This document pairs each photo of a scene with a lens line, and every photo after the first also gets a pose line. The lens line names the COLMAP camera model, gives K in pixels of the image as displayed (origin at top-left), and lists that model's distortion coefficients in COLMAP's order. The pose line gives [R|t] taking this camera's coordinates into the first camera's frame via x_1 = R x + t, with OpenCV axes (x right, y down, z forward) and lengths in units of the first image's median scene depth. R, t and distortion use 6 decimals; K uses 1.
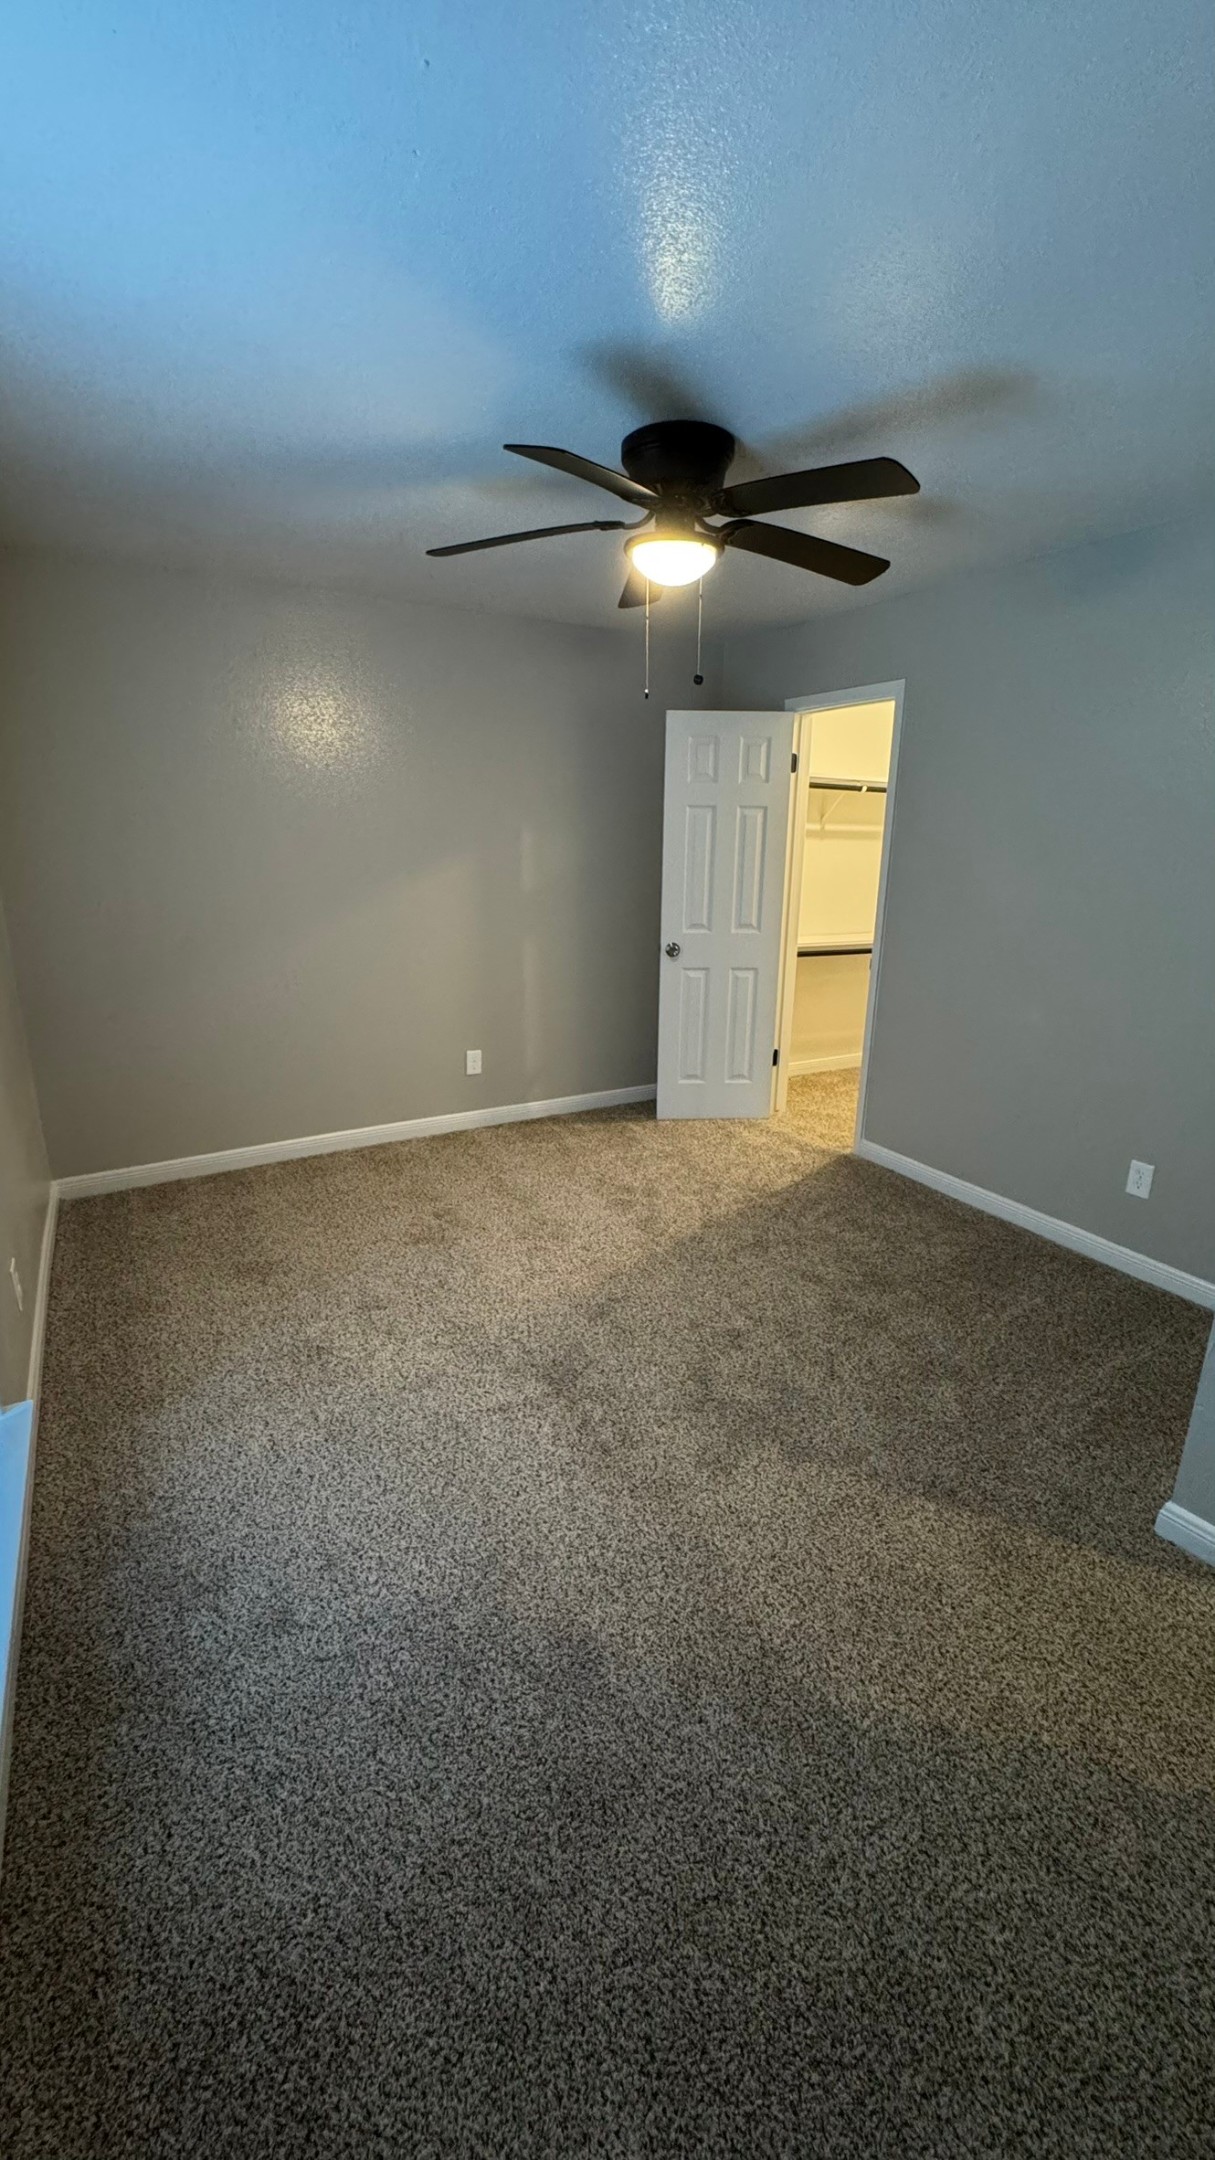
lens RADIAL K [[855.1, 0, 608.8], [0, 855.1, 1087.6], [0, 0, 1]] dist [-0.003489, 0.000600]
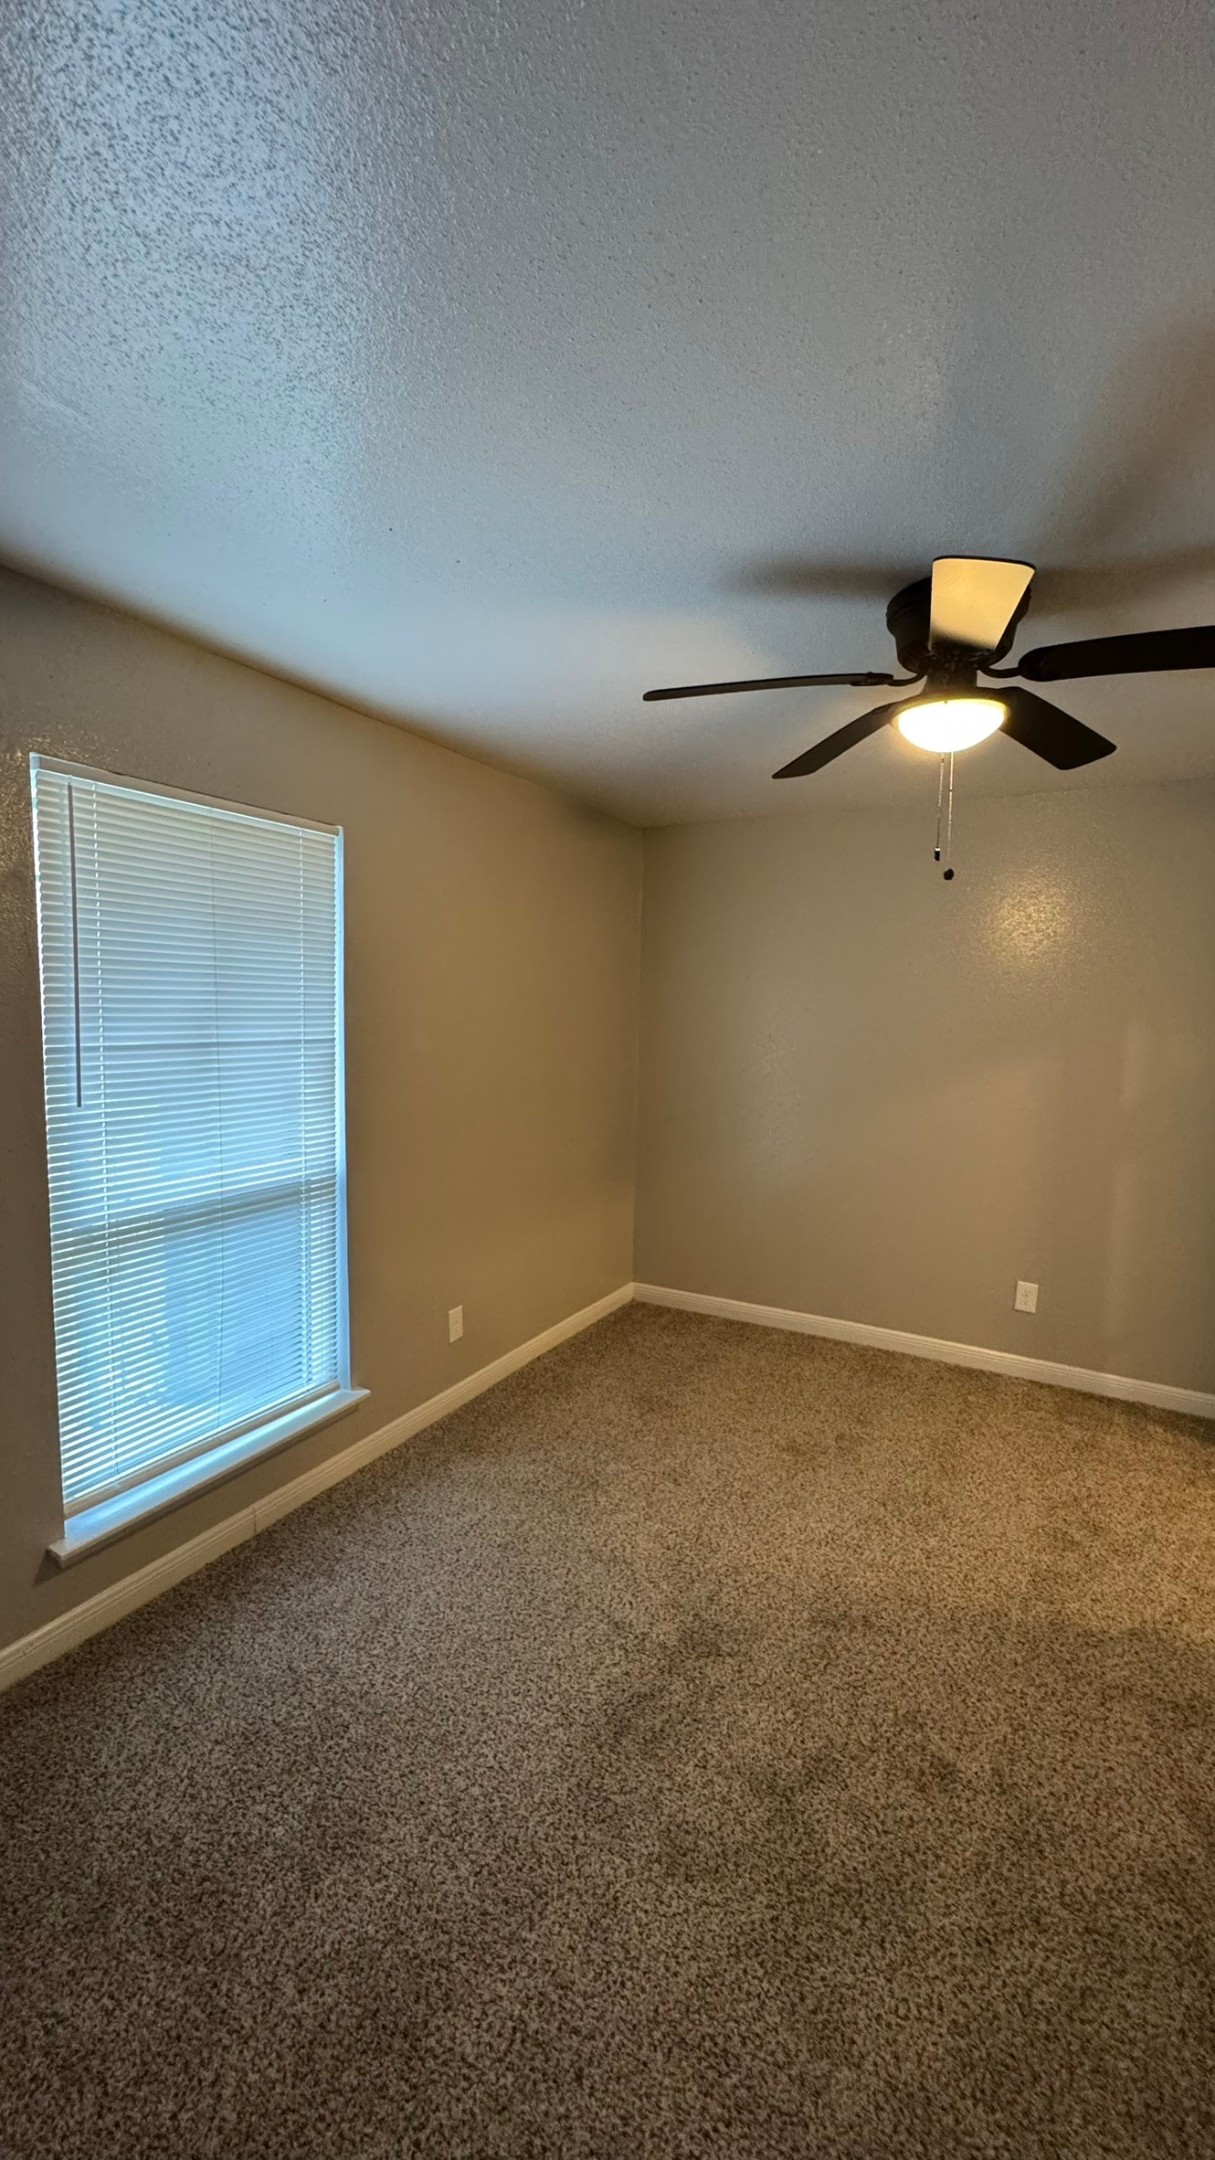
lens RADIAL K [[855.1, 0, 612.8], [0, 855.1, 1069.4], [0, 0, 1]] dist [-0.003489, 0.000600]
pose [[0.514384, 0.066759, -0.854957, 0.431470], [-0.263513, 0.961035, -0.083500, -0.087416], [0.816070, 0.268243, 0.511934, 0.244830]]
